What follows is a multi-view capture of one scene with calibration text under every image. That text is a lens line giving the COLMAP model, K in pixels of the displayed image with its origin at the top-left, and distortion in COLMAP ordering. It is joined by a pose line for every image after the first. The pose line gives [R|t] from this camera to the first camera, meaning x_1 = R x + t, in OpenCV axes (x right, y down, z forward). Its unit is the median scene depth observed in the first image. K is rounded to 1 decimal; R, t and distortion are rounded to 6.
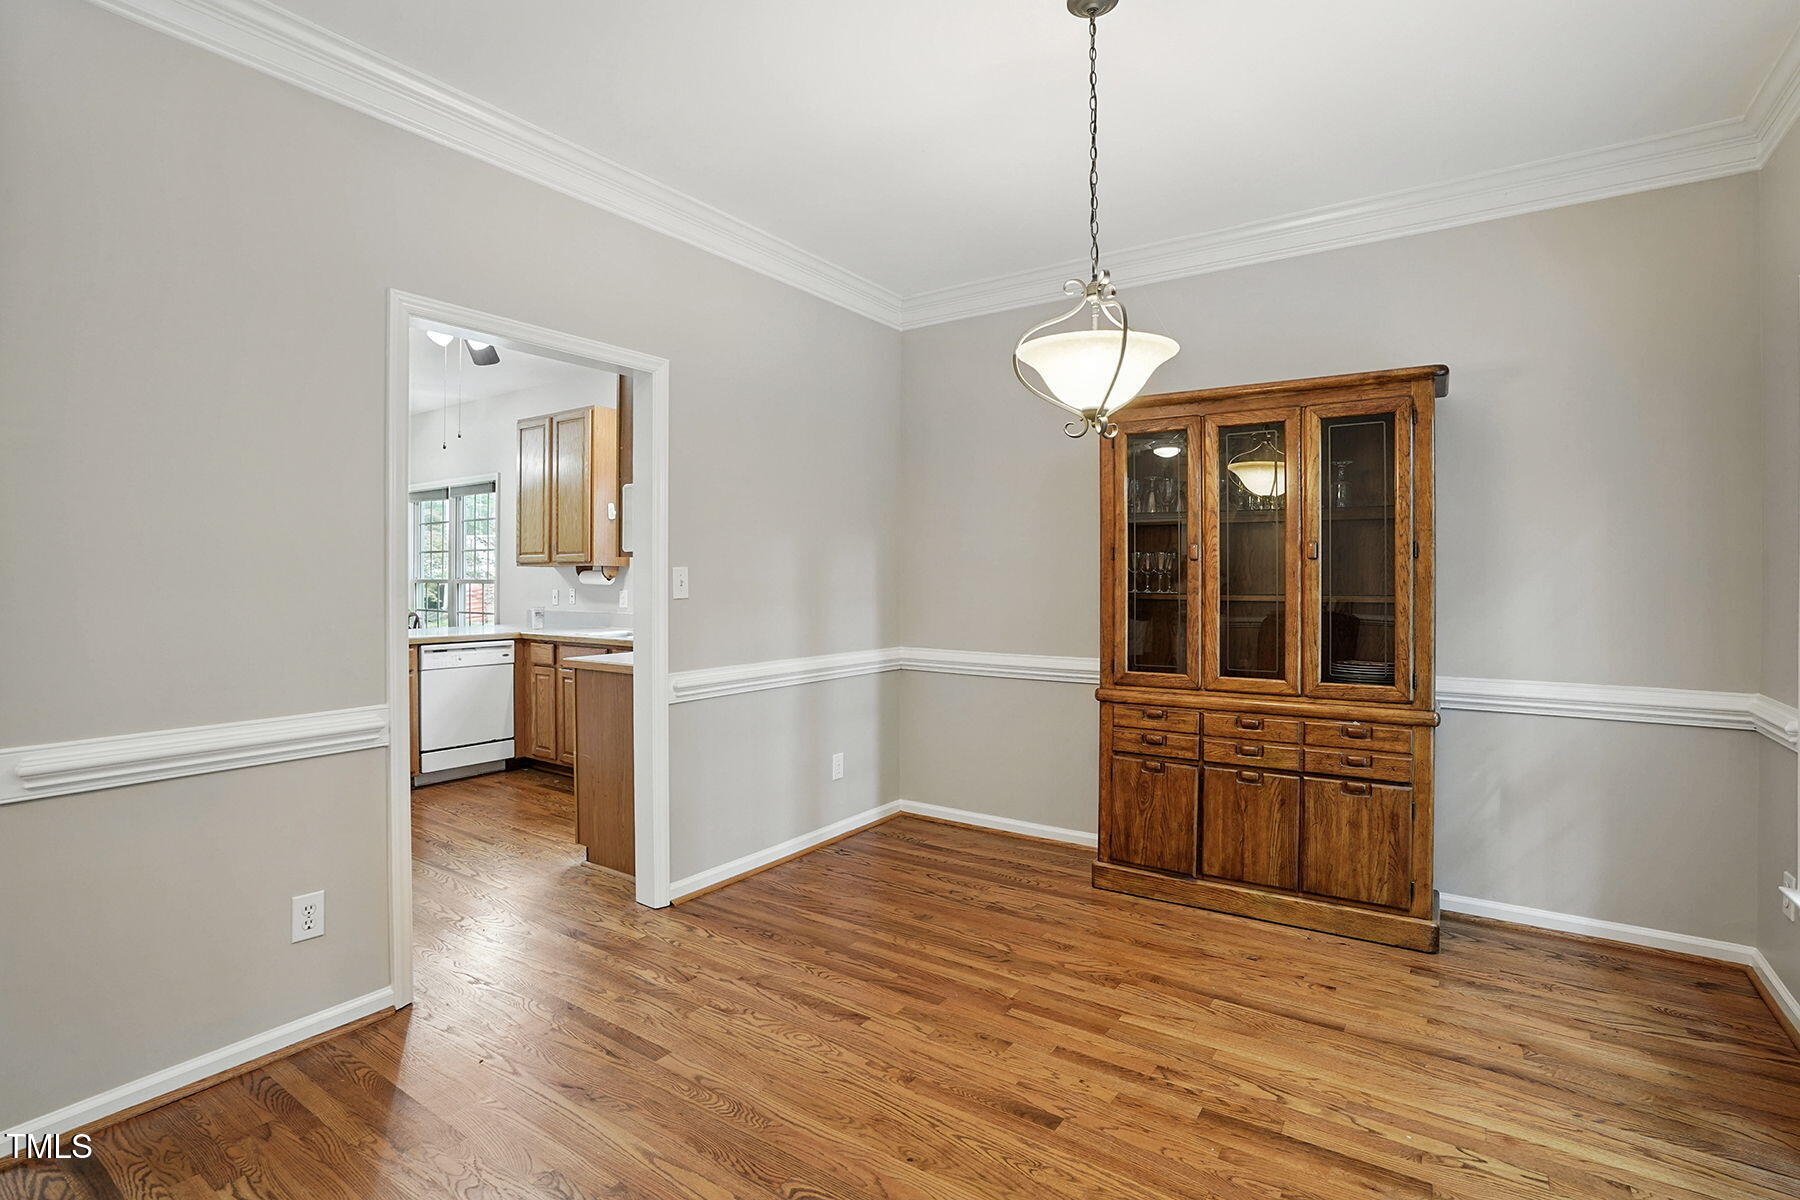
lens RADIAL K [[849.9, 0, 870.0], [0, 849.9, 582.3], [0, 0, 1]] dist [-0.042149, 0.014416]
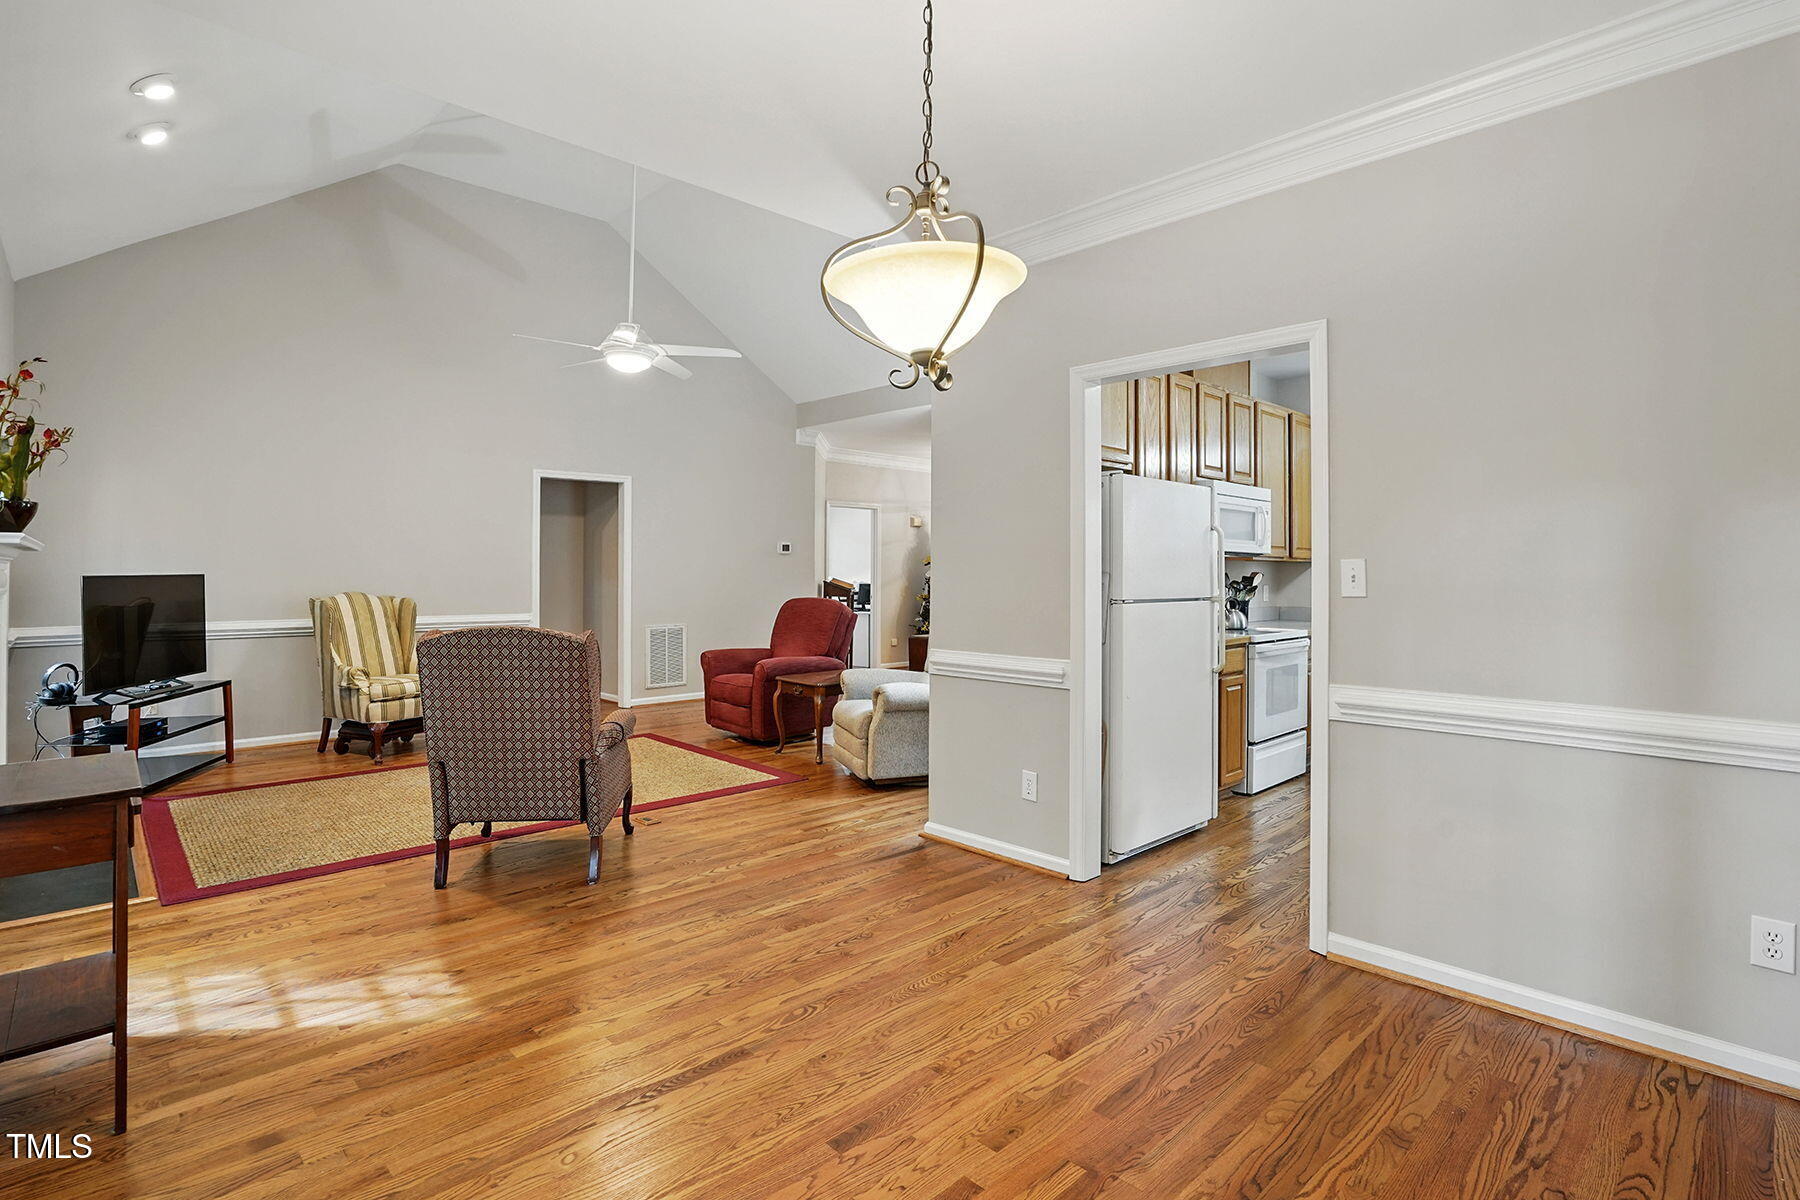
lens RADIAL K [[849.9, 0, 916.3], [0, 849.9, 577.1], [0, 0, 1]] dist [-0.042149, 0.014416]
pose [[-0.159407, -0.000715, -0.987213, 0.692005], [-0.006139, 0.999981, 0.000267, 0.000425], [0.987194, 0.006103, -0.159408, 0.748473]]
